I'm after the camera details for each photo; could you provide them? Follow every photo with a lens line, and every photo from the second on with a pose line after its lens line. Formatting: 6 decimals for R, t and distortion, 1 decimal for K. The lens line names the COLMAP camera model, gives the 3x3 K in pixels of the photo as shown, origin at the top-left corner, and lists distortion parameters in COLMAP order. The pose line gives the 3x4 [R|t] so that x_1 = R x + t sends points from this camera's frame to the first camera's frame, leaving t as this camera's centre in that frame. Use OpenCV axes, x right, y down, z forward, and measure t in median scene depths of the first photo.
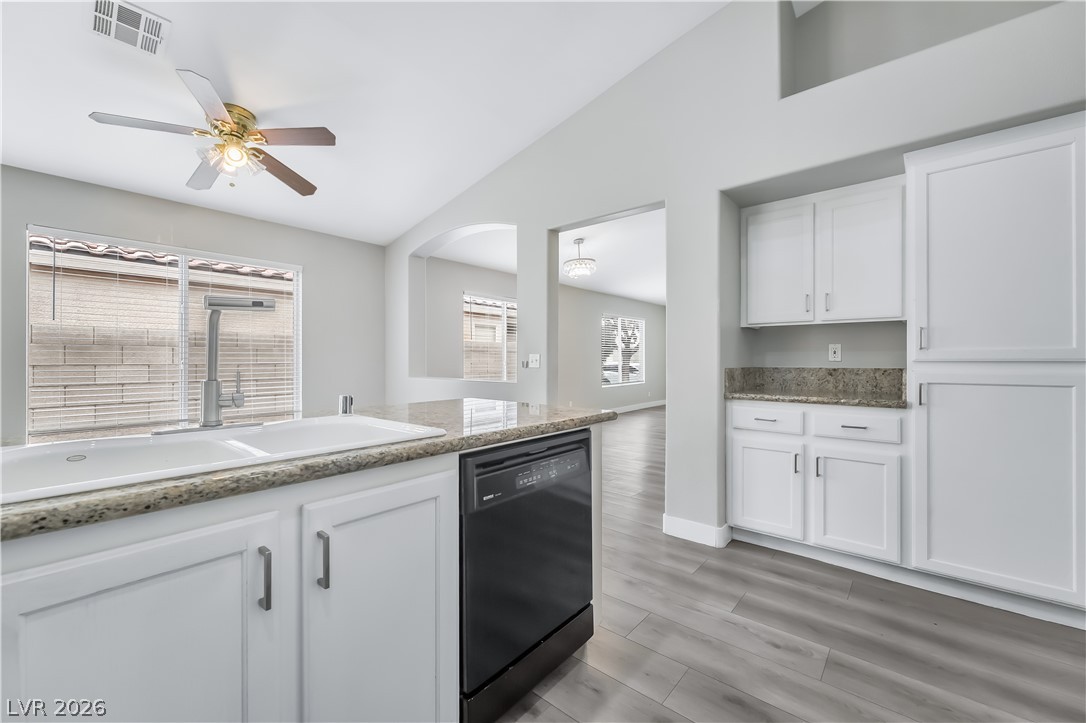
lens RADIAL K [[432.7, 0, 515.0], [0, 432.7, 355.2], [0, 0, 1]] dist [0.000843, 0.000036]
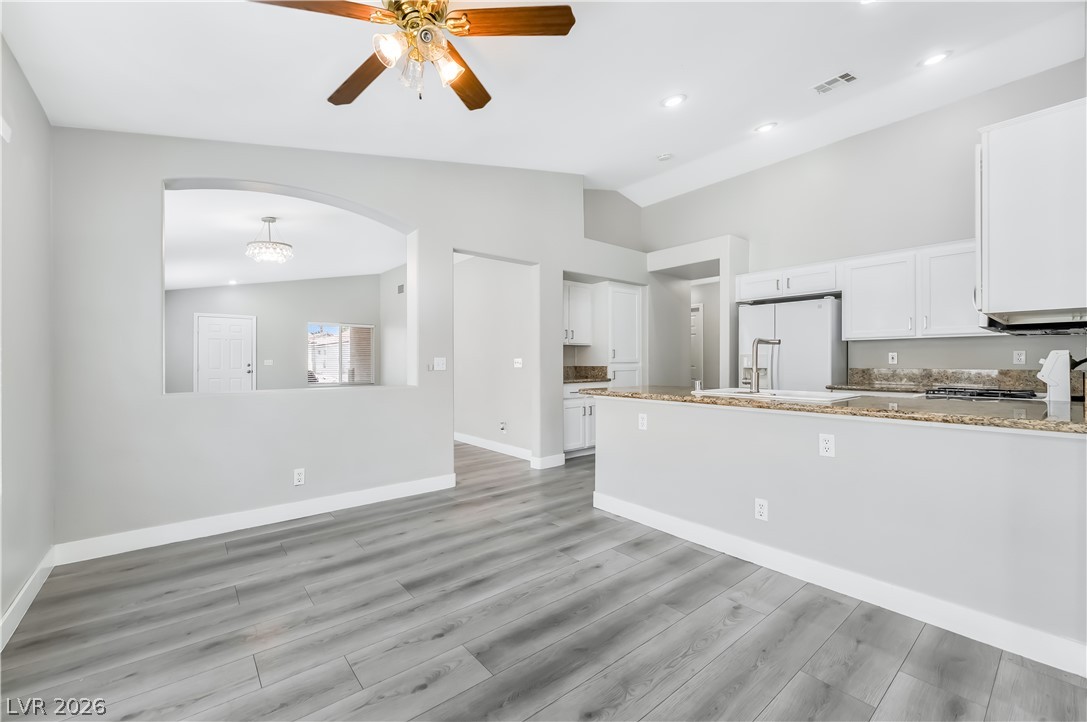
lens RADIAL K [[440.4, 0, 543.8], [0, 440.4, 364.8], [0, 0, 1]] dist [-0.000046, 0.000167]
pose [[0.142475, -0.006323, 0.989778, -2.128310], [-0.009780, 0.999922, 0.007795, 0.009495], [-0.989750, -0.010791, 0.142402, 1.238961]]
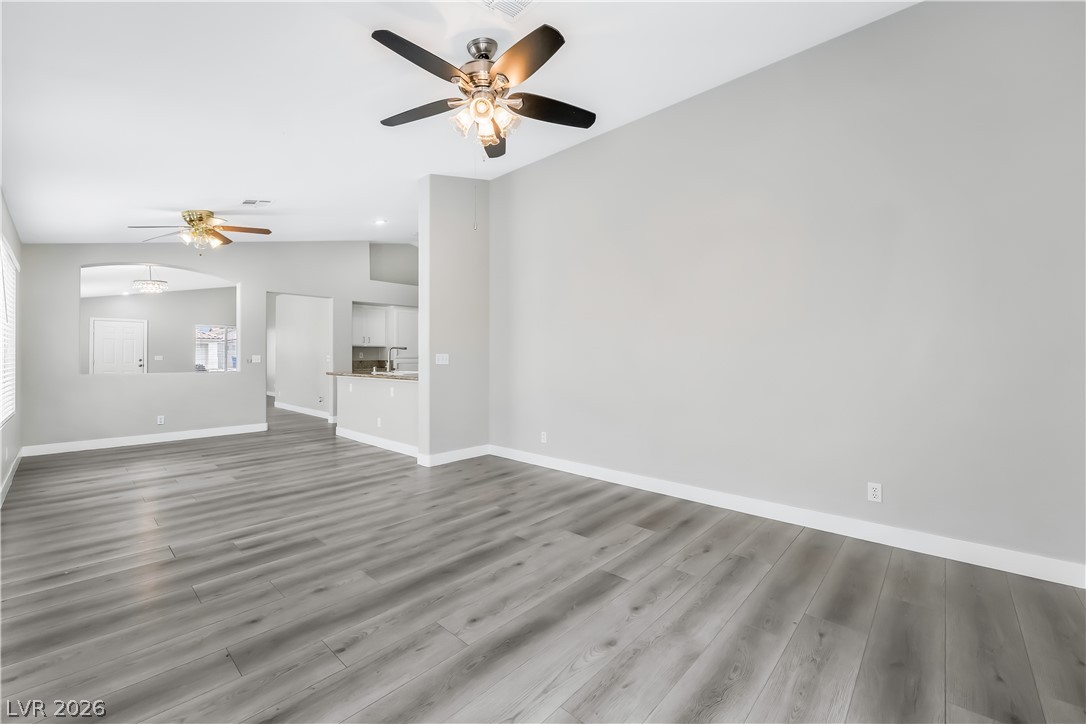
lens RADIAL K [[440.5, 0, 542.9], [0, 440.5, 357.0], [0, 0, 1]] dist [-0.000264, -0.000169]
pose [[0.005430, 0.000723, 0.999985, -3.865517], [-0.009670, 0.999953, -0.000670, -0.010653], [-0.999938, -0.009666, 0.005437, -0.481619]]
